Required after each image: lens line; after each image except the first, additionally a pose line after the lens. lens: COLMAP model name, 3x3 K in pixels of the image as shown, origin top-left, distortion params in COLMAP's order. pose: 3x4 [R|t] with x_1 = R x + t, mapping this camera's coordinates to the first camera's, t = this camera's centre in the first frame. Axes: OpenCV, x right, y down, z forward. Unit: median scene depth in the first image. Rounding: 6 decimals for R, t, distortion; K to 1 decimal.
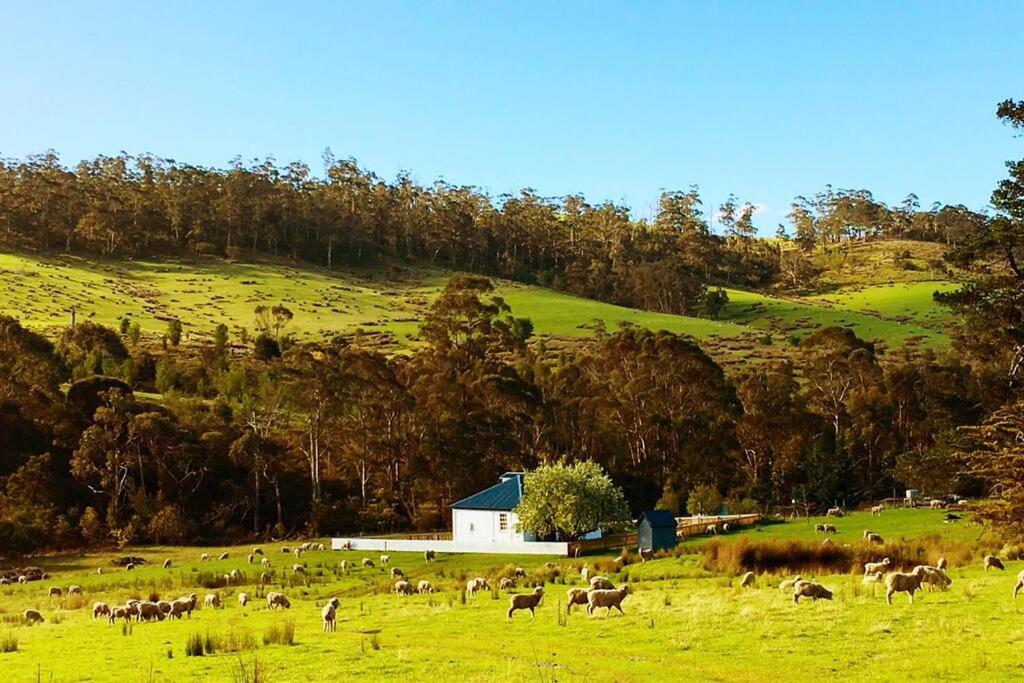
lens RADIAL K [[1653.3, 0, 548.6], [0, 1653.3, 345.0], [0, 0, 1]] dist [0.032601, 0.180992]
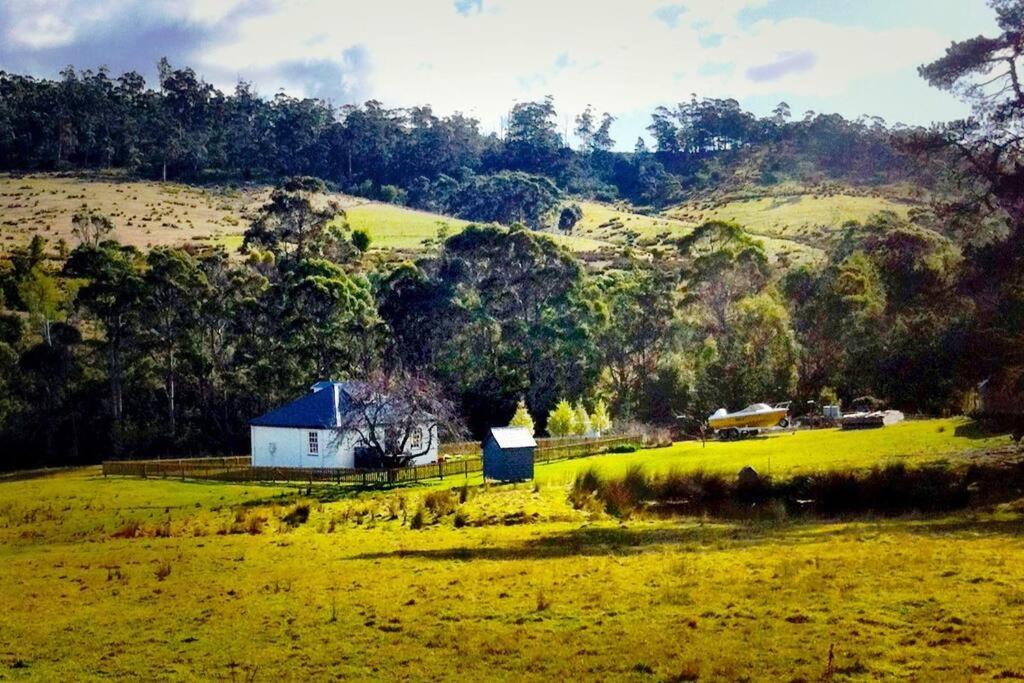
lens RADIAL K [[1653.3, 0, 548.6], [0, 1653.3, 345.0], [0, 0, 1]] dist [0.032601, 0.180992]
pose [[0.995518, 0.016432, 0.093138, 0.005015], [-0.020265, 0.998979, 0.040366, 0.014122], [-0.092380, -0.042073, 0.994835, 0.111537]]
